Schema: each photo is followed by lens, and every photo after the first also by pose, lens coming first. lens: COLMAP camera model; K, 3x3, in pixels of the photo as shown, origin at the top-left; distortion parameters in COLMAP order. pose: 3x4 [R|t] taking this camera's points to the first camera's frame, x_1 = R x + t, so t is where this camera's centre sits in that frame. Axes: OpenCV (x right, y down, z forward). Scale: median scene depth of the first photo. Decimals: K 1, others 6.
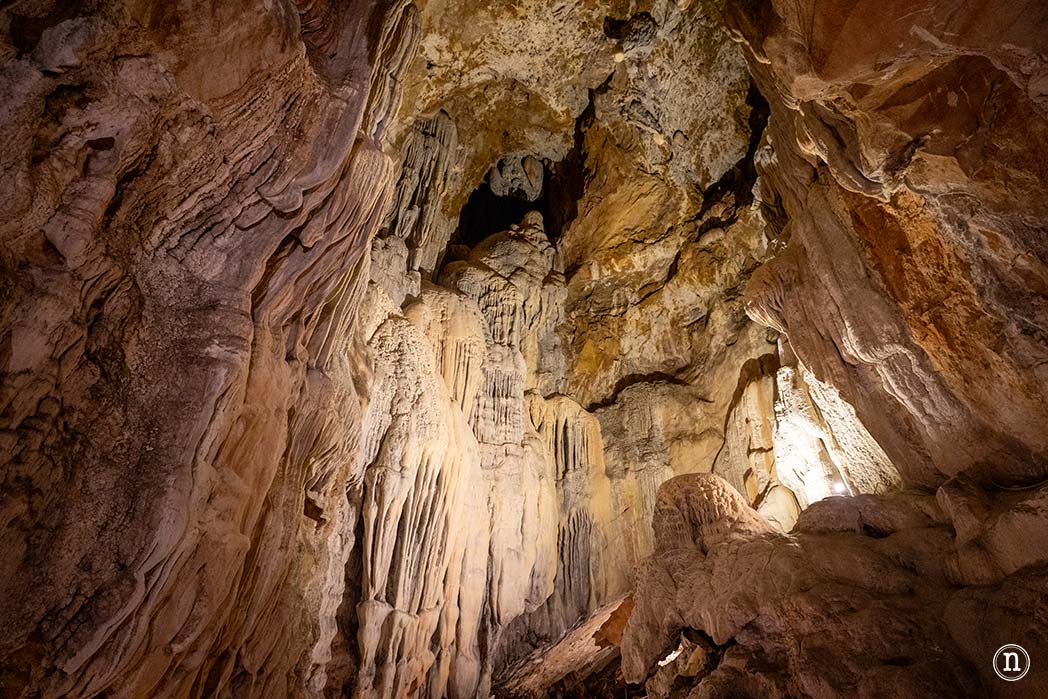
lens RADIAL K [[496.9, 0, 524.0], [0, 496.9, 349.5], [0, 0, 1]] dist [-0.022410, 0.000163]
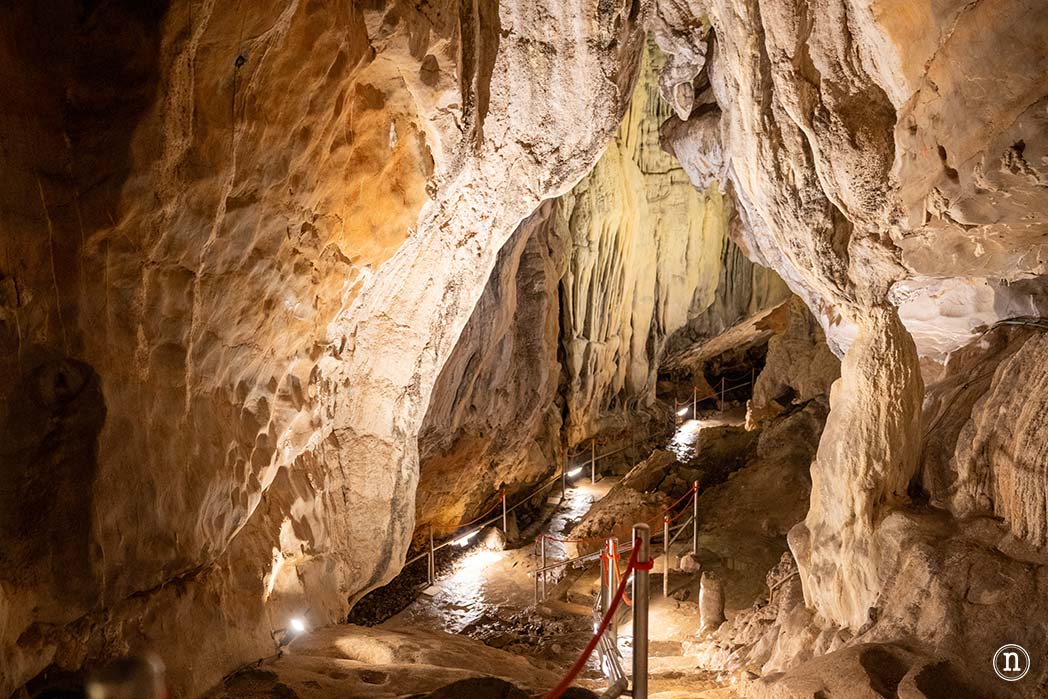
lens RADIAL K [[1008.4, 0, 524.0], [0, 1008.4, 349.5], [0, 0, 1]] dist [0.064958, 0.067414]
pose [[0.991174, 0.017405, -0.131419, -0.065992], [0.068696, 0.780419, 0.621472, -0.913161], [0.113378, -0.625015, 0.772335, -0.889367]]
